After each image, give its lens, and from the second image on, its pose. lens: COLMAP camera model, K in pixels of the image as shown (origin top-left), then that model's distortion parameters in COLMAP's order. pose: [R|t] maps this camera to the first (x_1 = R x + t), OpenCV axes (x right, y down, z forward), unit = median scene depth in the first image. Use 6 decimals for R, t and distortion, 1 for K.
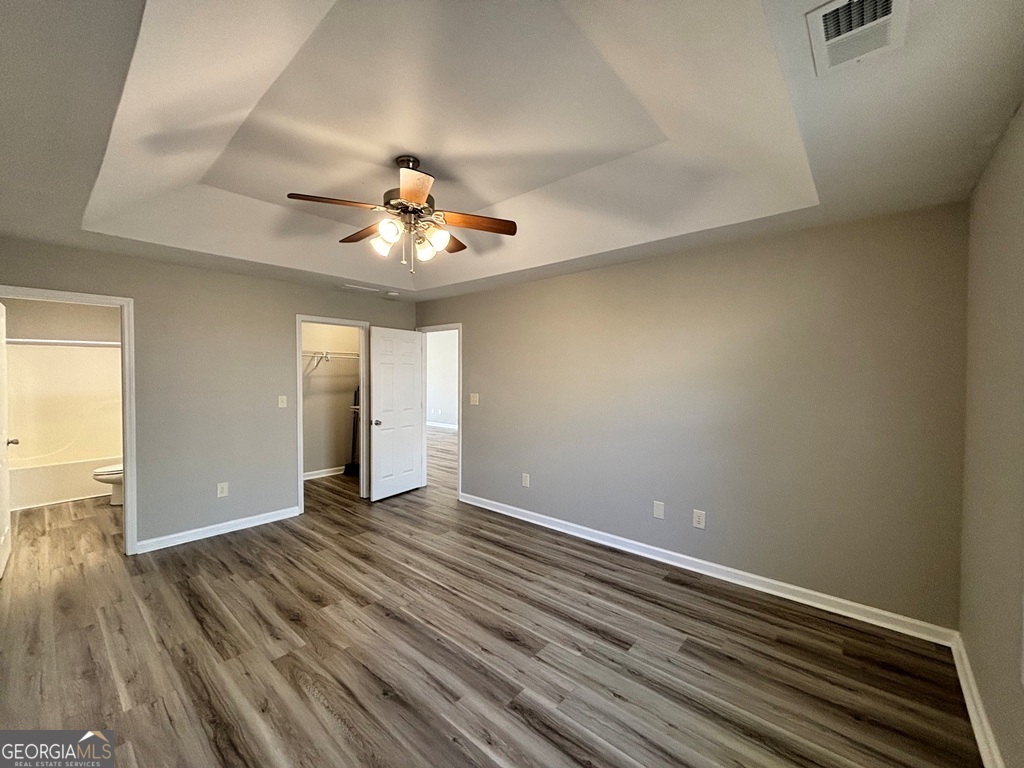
lens RADIAL K [[417.6, 0, 512.3], [0, 417.6, 383.5], [0, 0, 1]] dist [0.000221, 0.002143]
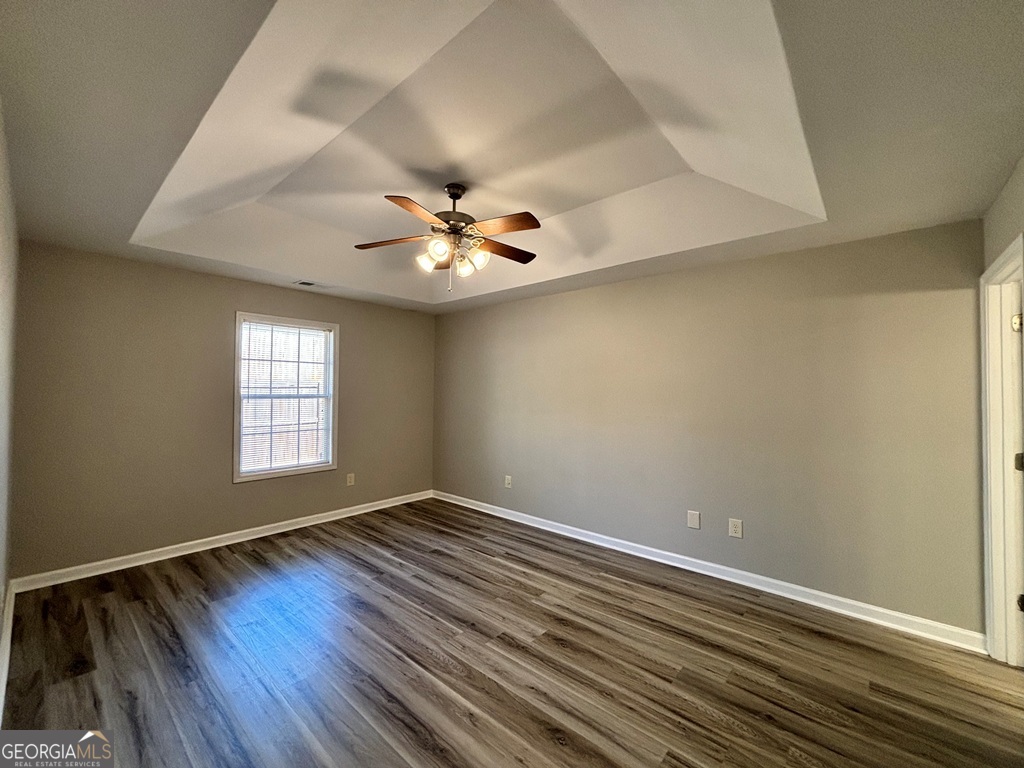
lens RADIAL K [[417.6, 0, 508.9], [0, 417.6, 383.2], [0, 0, 1]] dist [0.000221, 0.002143]
pose [[-0.999905, -0.011482, 0.007657, -0.340110], [-0.011413, 0.999895, 0.008966, -0.020231], [-0.007759, 0.008878, -0.999930, 1.753556]]
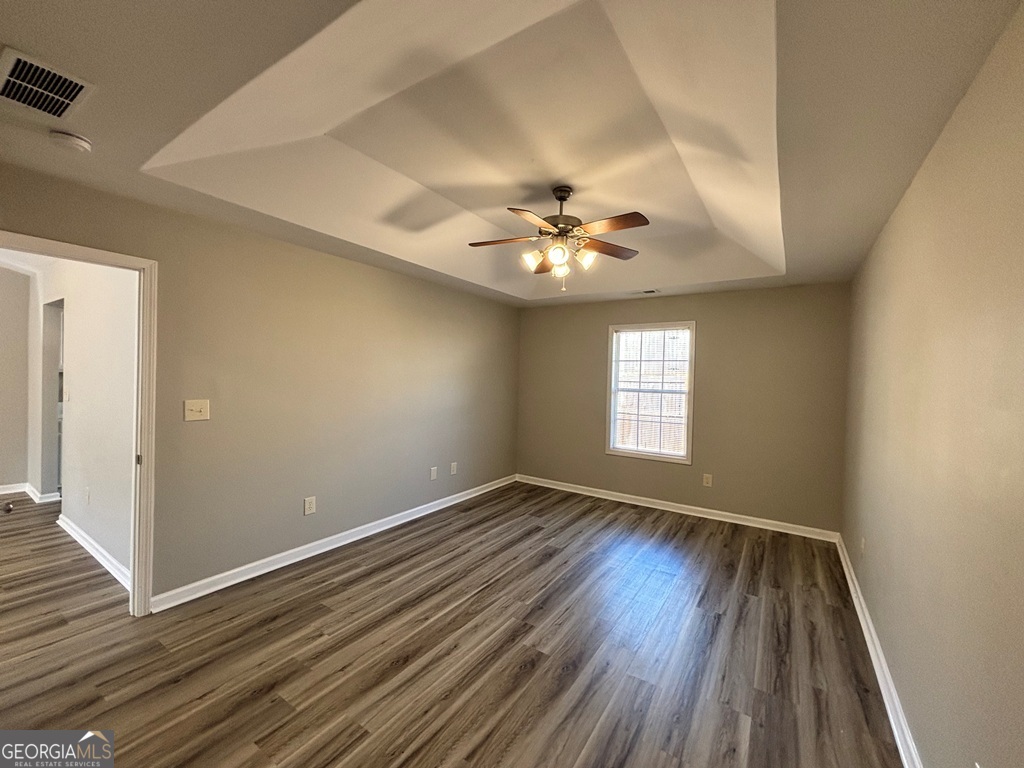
lens RADIAL K [[417.6, 0, 515.6], [0, 417.6, 379.7], [0, 0, 1]] dist [0.000221, 0.002143]
pose [[-0.140031, -0.016021, 0.990018, -1.152684], [-0.004783, 0.999868, 0.015504, -0.020840], [-0.990136, -0.002564, -0.140089, 1.071926]]
